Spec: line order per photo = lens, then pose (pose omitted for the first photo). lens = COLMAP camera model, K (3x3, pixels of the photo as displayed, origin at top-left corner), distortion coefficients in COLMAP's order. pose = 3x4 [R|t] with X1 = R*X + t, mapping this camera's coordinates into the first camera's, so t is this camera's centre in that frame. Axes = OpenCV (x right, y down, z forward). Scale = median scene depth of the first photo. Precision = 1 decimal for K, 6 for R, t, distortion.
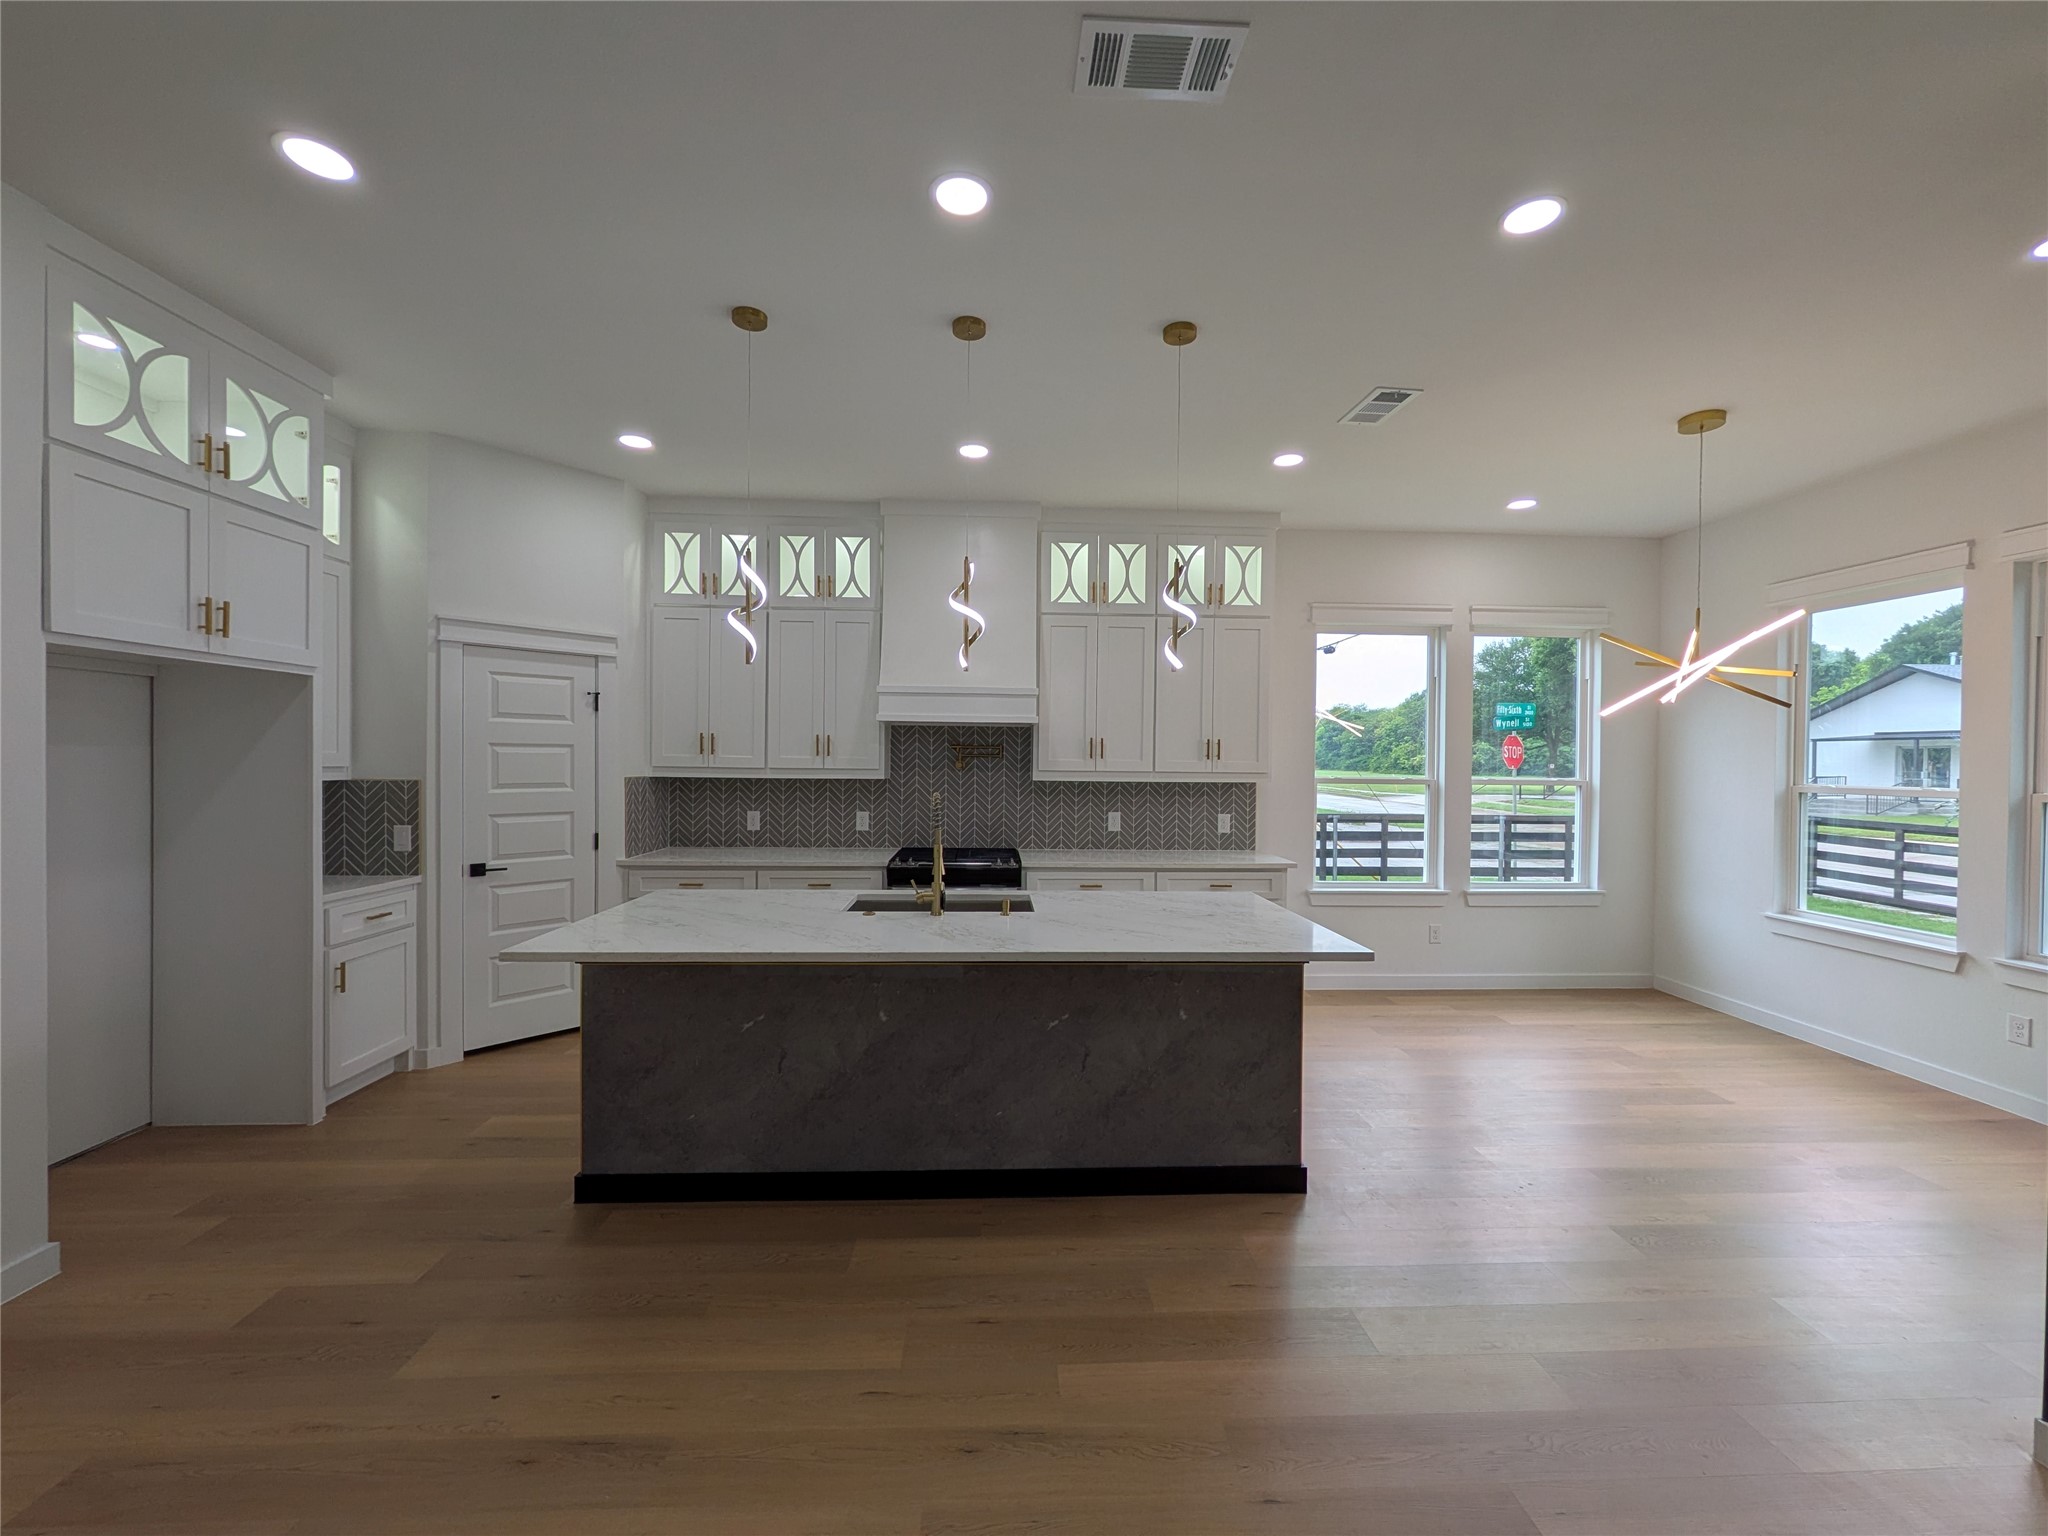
lens RADIAL K [[813.3, 0, 1021.1], [0, 813.3, 771.1], [0, 0, 1]] dist [-0.001802, -0.000141]
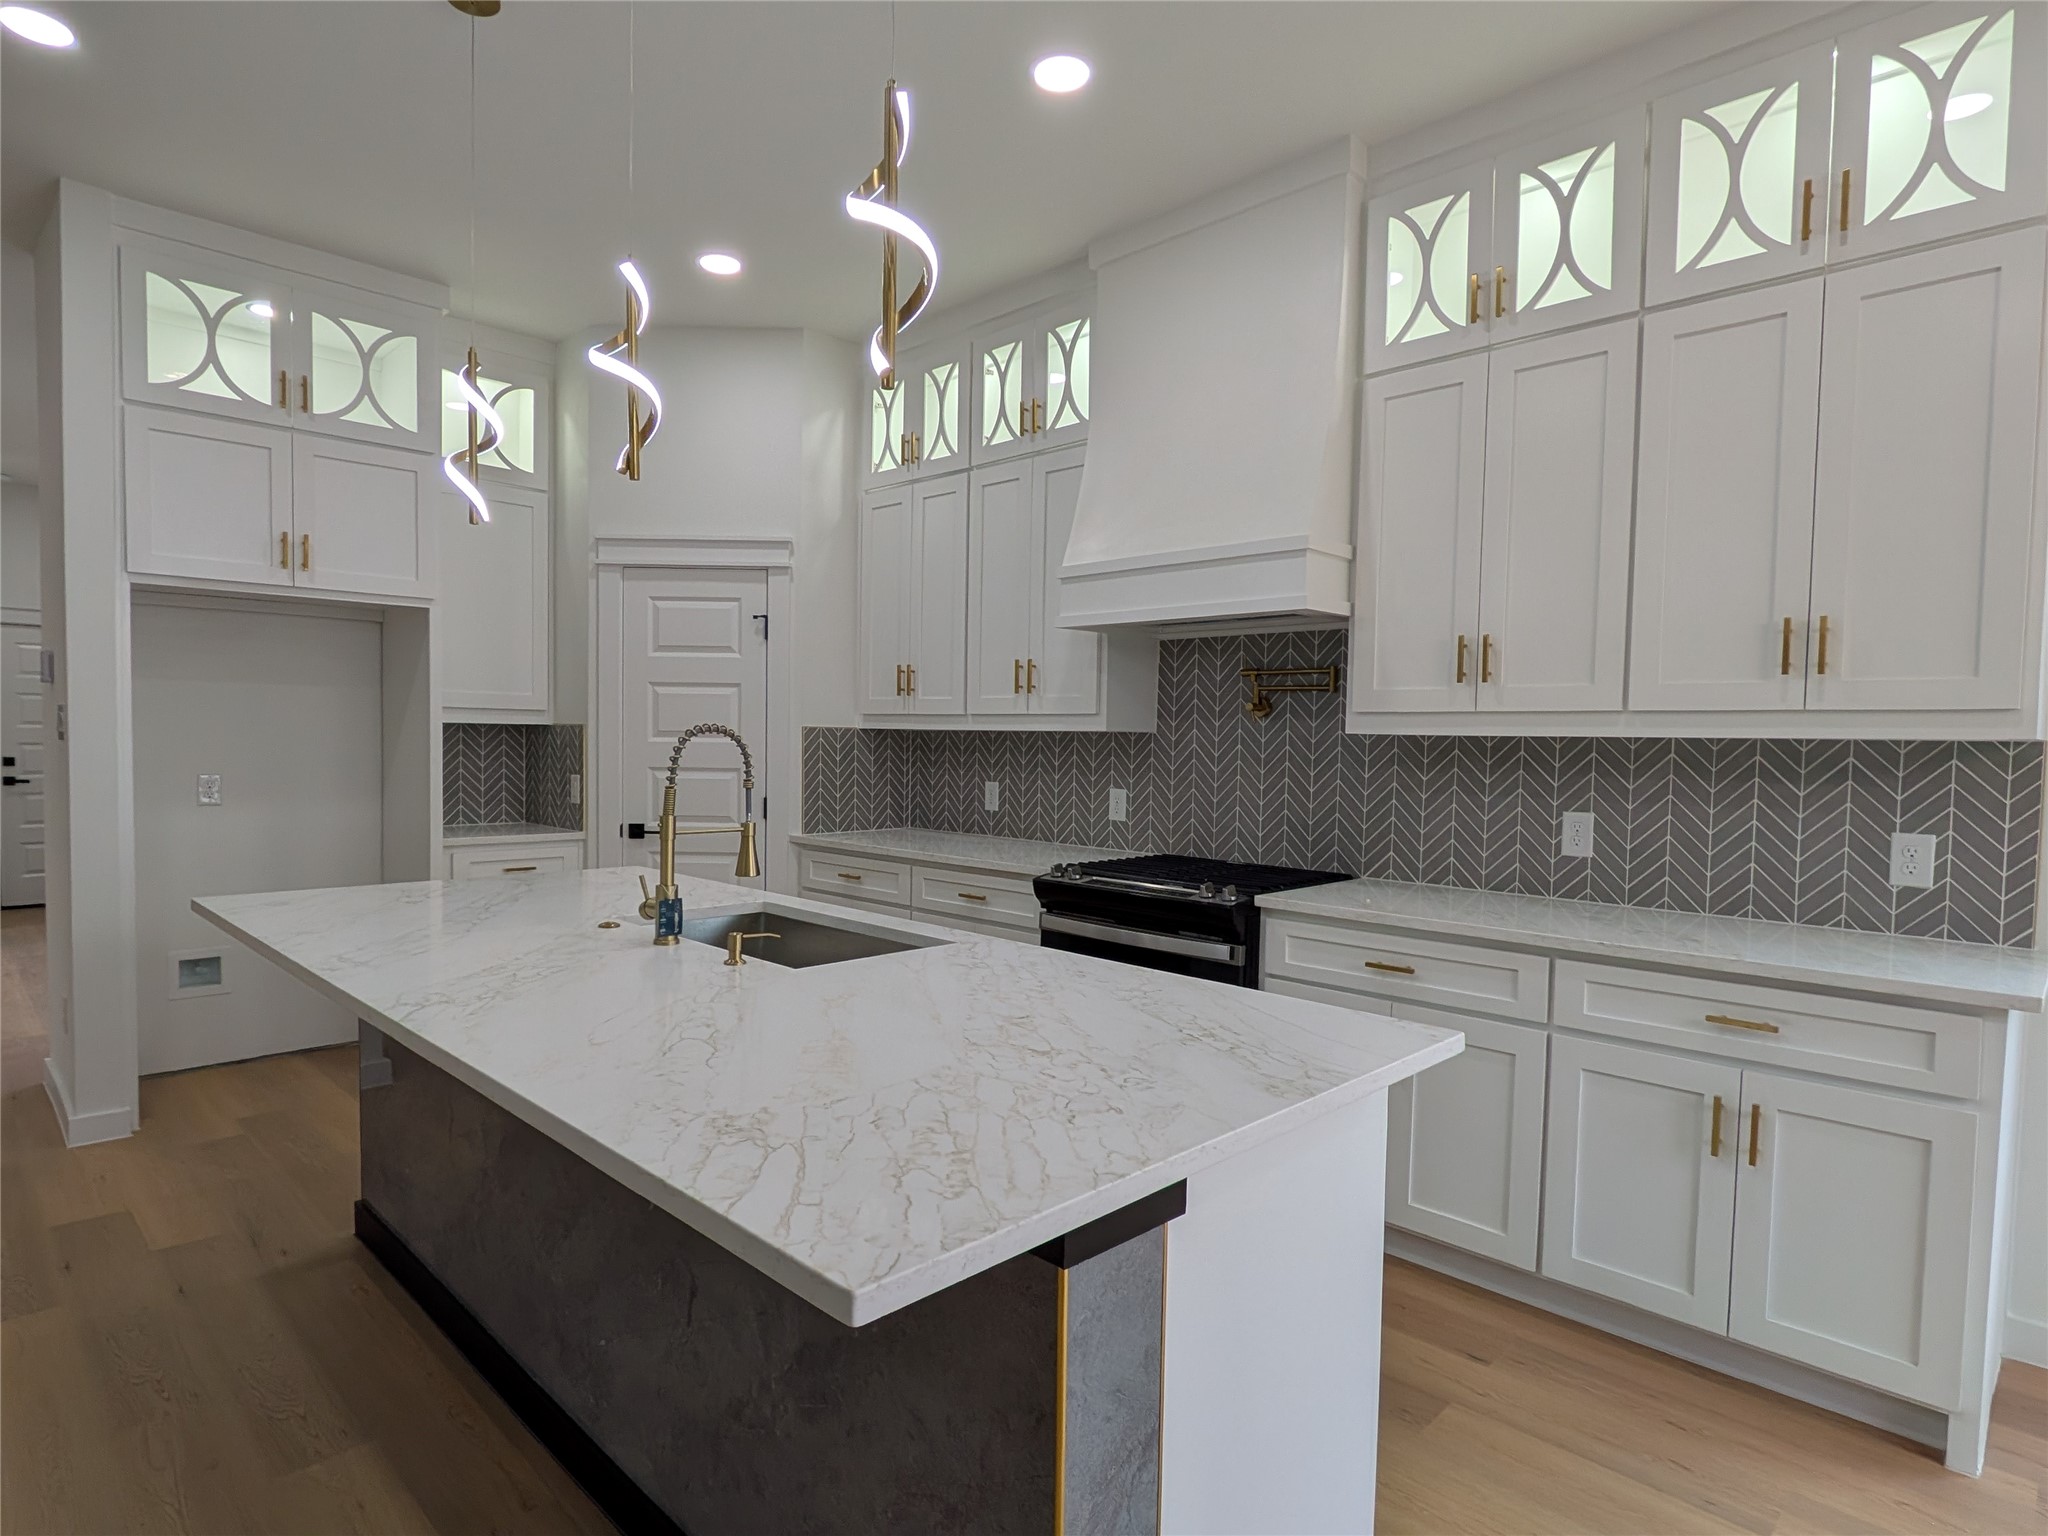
lens RADIAL K [[1096.6, 0, 1019.4], [0, 1096.6, 792.7], [0, 0, 1]] dist [-0.005937, -0.002259]
pose [[0.671099, 0.036819, -0.740453, 0.379297], [-0.019432, 0.999296, 0.032077, 0.030547], [0.741113, -0.007138, 0.671342, 0.440184]]
